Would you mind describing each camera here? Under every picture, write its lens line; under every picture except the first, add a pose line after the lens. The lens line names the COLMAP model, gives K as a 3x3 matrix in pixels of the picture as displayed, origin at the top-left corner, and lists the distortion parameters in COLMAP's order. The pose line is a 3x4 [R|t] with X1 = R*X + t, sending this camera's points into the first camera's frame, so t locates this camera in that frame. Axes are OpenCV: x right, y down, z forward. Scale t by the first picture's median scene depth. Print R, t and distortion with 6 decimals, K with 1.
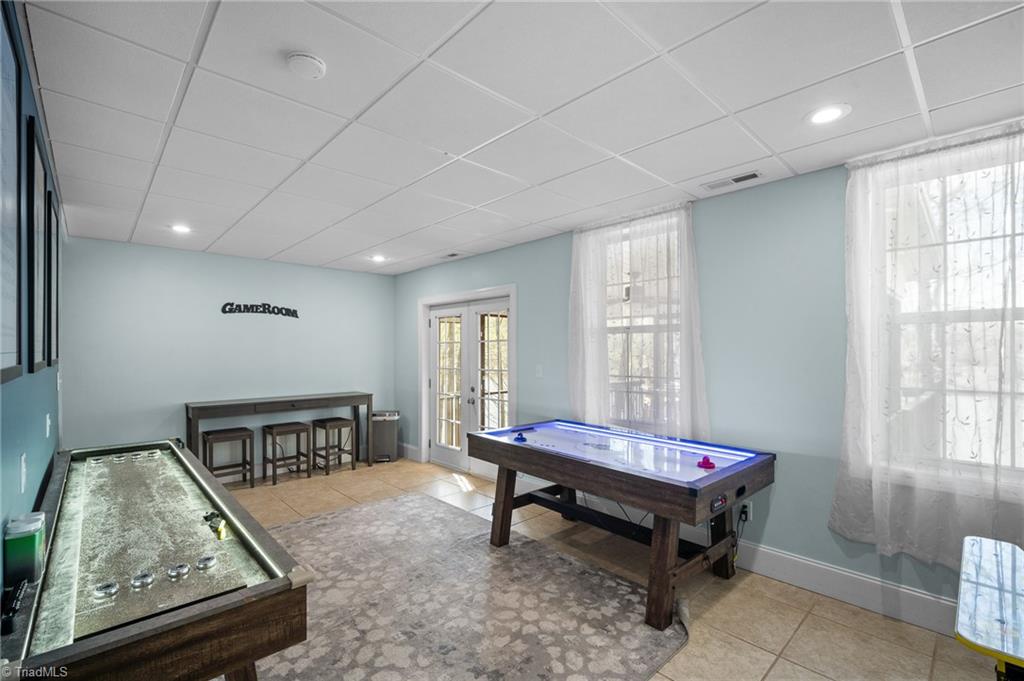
lens RADIAL K [[450.4, 0, 511.9], [0, 450.4, 345.3], [0, 0, 1]] dist [-0.017798, 0.005907]
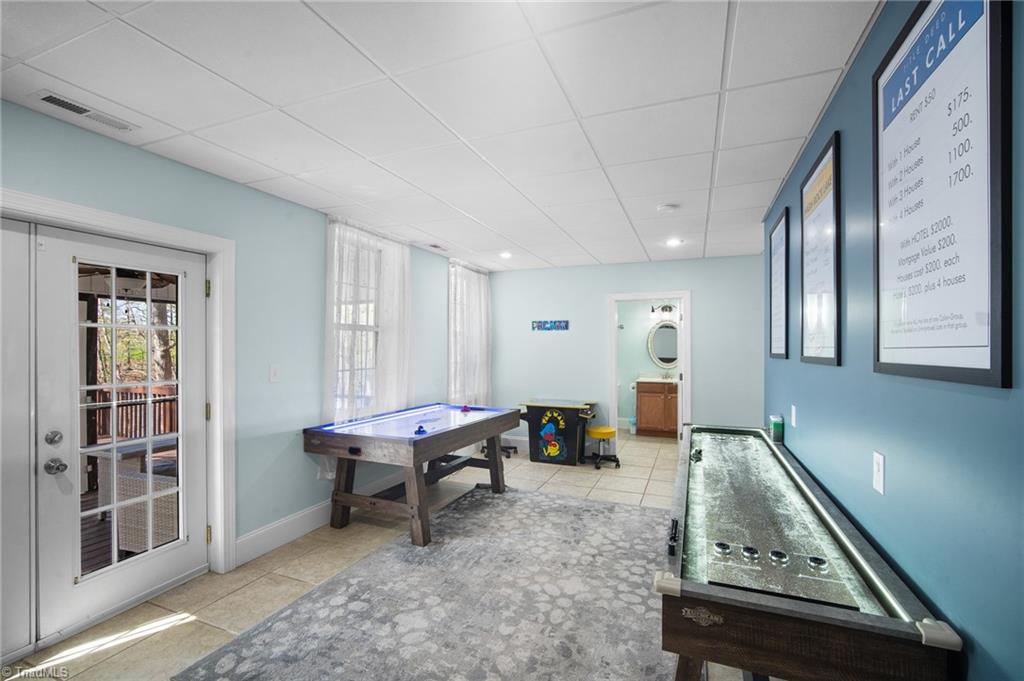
lens RADIAL K [[450.4, 0, 511.9], [0, 450.4, 345.3], [0, 0, 1]] dist [-0.017798, 0.005907]
pose [[-0.414802, 0.004477, 0.909901, -1.086831], [-0.011391, 0.999884, -0.010112, 0.016814], [-0.909840, -0.014559, -0.414703, 1.332149]]
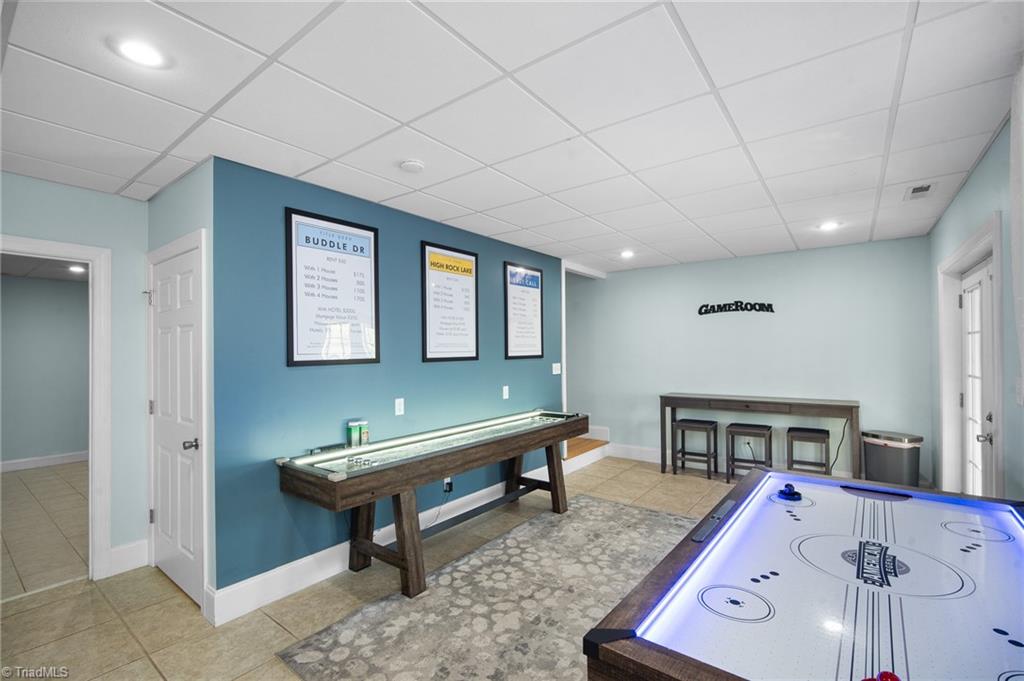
lens RADIAL K [[450.4, 0, 511.9], [0, 450.4, 345.3], [0, 0, 1]] dist [-0.017798, 0.005907]
pose [[0.166018, -0.010676, -0.986065, 0.594001], [0.021093, 0.999751, -0.007272, 0.002732], [0.985897, -0.019591, 0.166202, 0.574275]]
